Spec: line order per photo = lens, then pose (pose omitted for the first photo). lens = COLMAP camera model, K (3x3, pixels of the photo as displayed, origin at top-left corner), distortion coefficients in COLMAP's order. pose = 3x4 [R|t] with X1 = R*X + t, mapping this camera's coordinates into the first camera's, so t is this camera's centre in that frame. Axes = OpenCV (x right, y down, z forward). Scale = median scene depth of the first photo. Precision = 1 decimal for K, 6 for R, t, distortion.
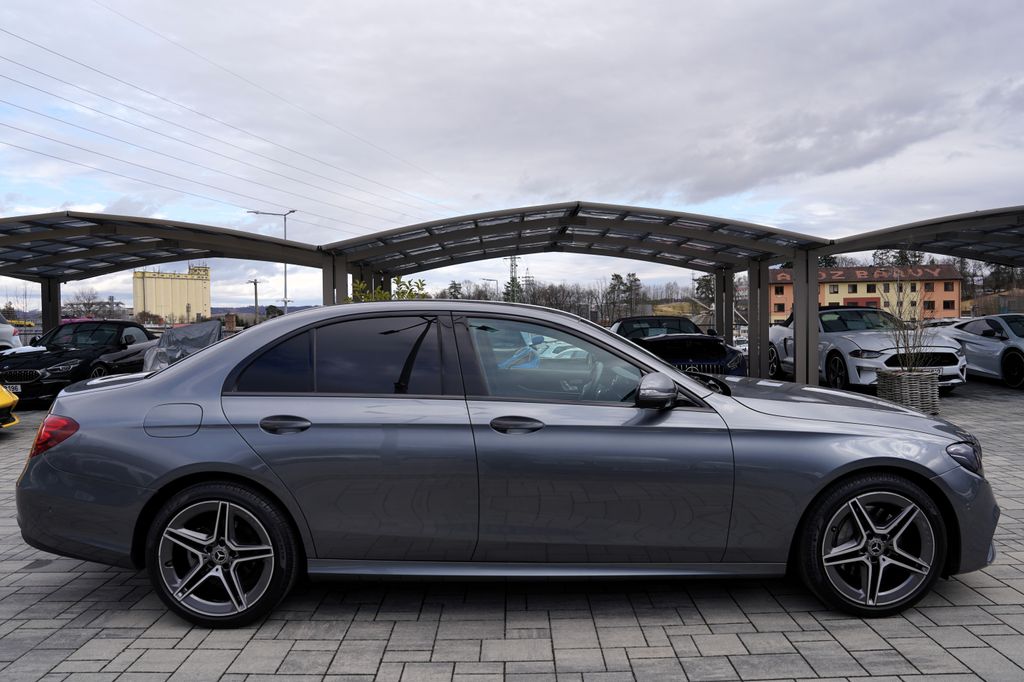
lens RADIAL K [[725.0, 0, 512.0], [0, 725.0, 341.0], [0, 0, 1]] dist [-0.117077, 0.092224]
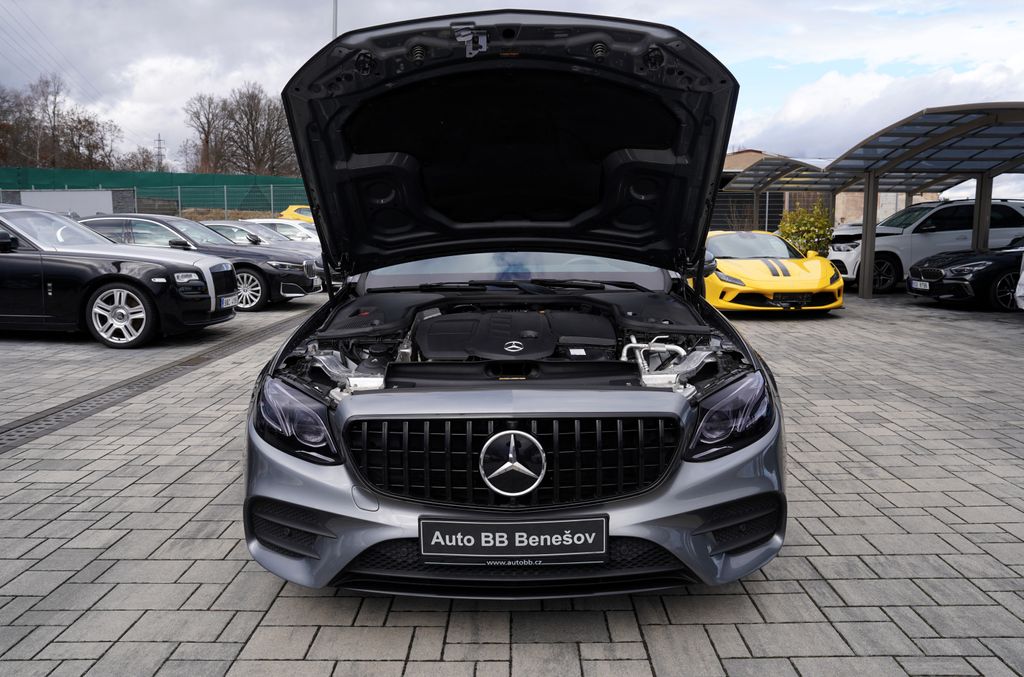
lens RADIAL K [[775.1, 0, 512.0], [0, 775.1, 338.5], [0, 0, 1]] dist [-0.084801, 0.091148]
pose [[-0.005253, 0.156560, -0.987654, 1.409483], [-0.036569, 0.986977, 0.156647, -0.025090], [0.999317, 0.036941, 0.000541, 1.257494]]
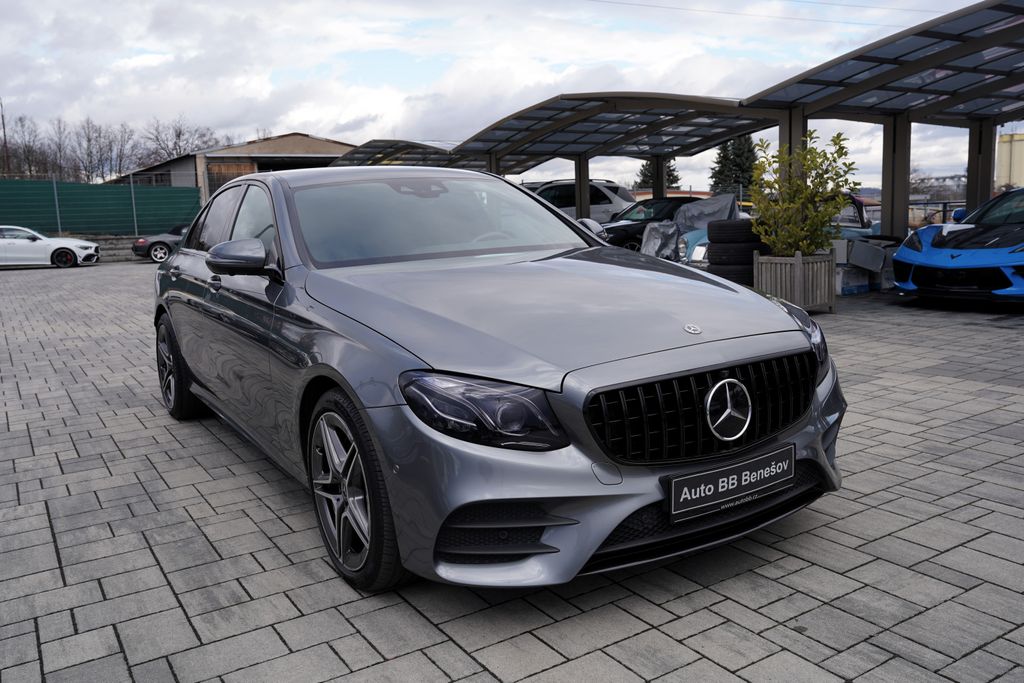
lens RADIAL K [[844.0, 0, 512.0], [0, 844.0, 341.5], [0, 0, 1]] dist [-0.057532, 0.105224]
pose [[0.535816, 0.126436, -0.834815, 1.299198], [-0.006212, 0.989288, 0.145844, 0.011609], [0.844312, -0.072959, 0.530862, 0.682391]]
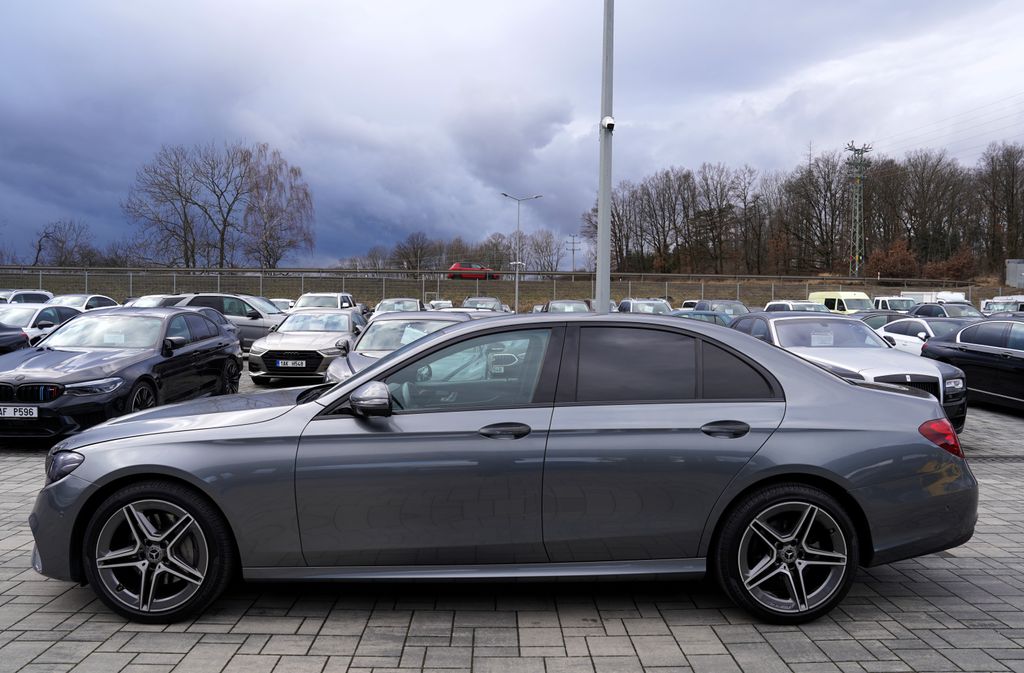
lens RADIAL K [[735.3, 0, 512.3], [0, 735.3, 293.2], [0, 0, 1]] dist [-0.107187, 0.074257]
pose [[-0.999566, 0.008693, -0.028155, 0.019896], [0.008636, 0.999960, 0.002146, -0.111884], [0.028172, 0.001902, -0.999601, 2.593738]]
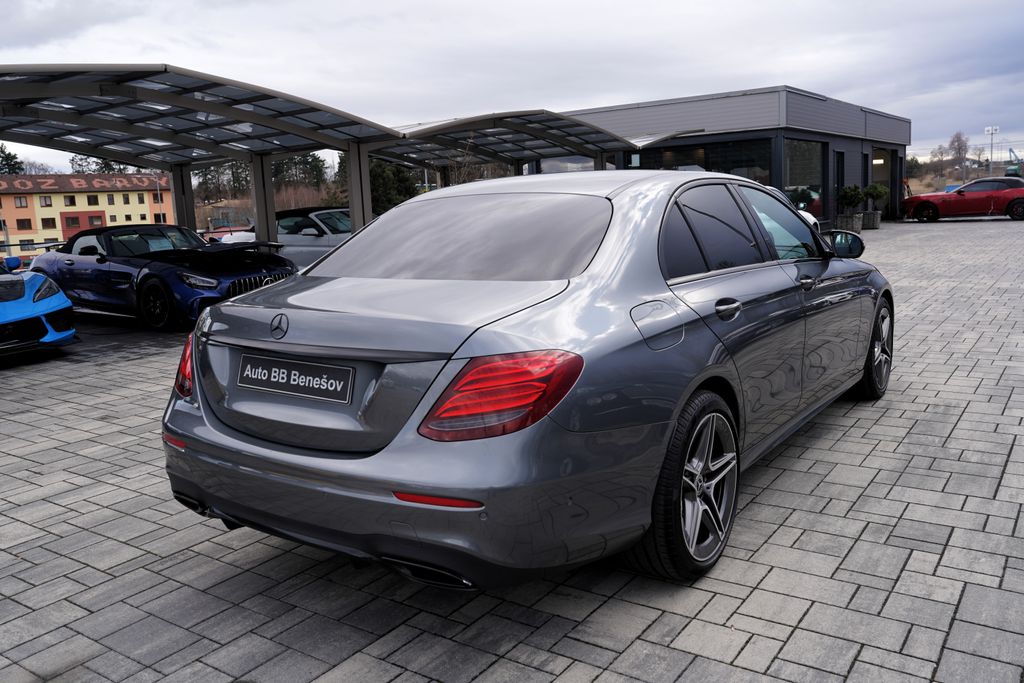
lens RADIAL K [[832.3, 0, 512.2], [0, 832.3, 331.0], [0, 0, 1]] dist [-0.064859, 0.105189]
pose [[0.574162, -0.134317, 0.807649, -1.253279], [0.067707, 0.990862, 0.116654, 0.008499], [-0.815937, -0.012295, 0.578010, 0.627191]]
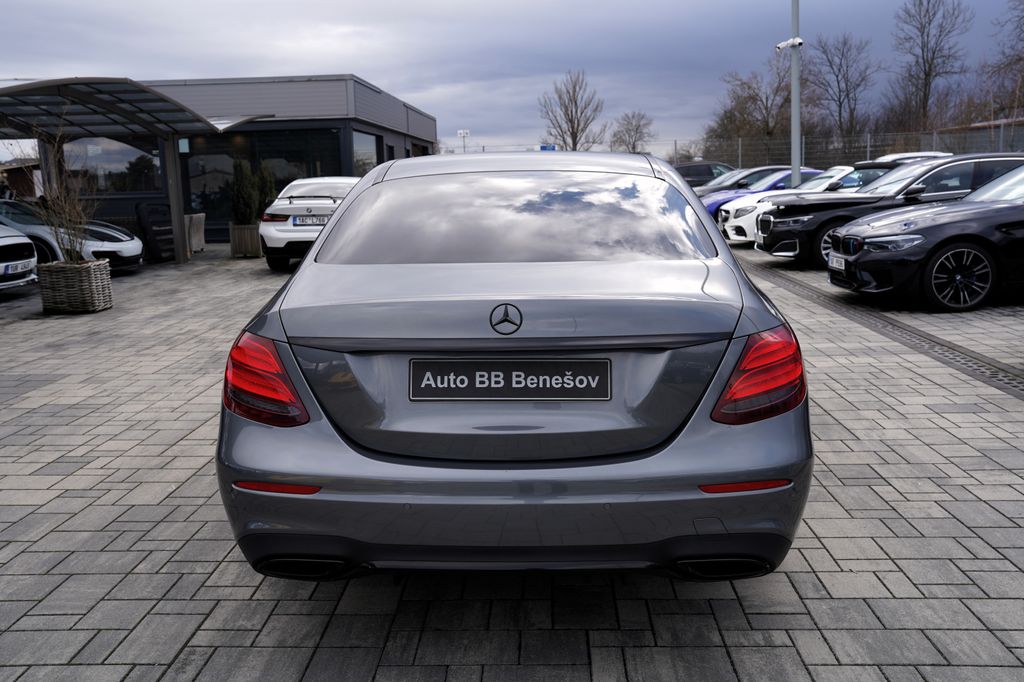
lens RADIAL K [[905.3, 0, 508.8], [0, 905.3, 336.7], [0, 0, 1]] dist [-0.038297, 0.099170]
pose [[0.039250, -0.154776, 0.987170, -1.449750], [0.060395, 0.986492, 0.152269, -0.013706], [-0.997403, 0.053644, 0.048067, 1.225561]]
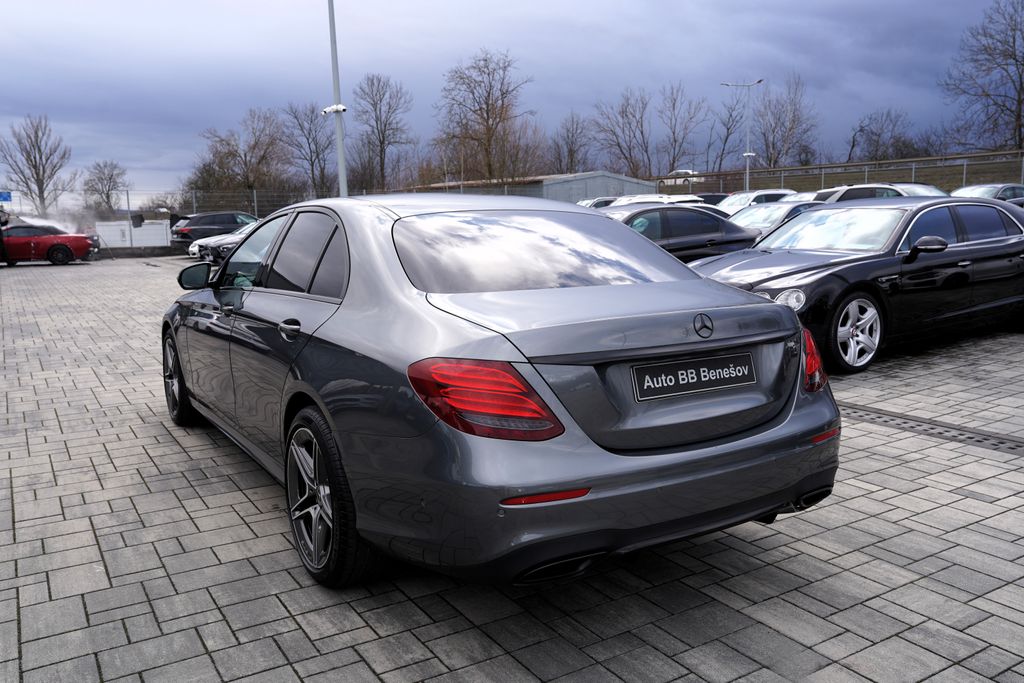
lens RADIAL K [[832.3, 0, 512.2], [0, 832.3, 331.0], [0, 0, 1]] dist [-0.064859, 0.105189]
pose [[-0.530240, -0.088894, 0.843174, -1.330893], [0.053564, 0.988990, 0.137951, -0.036030], [-0.846154, 0.118311, -0.519641, 1.842134]]
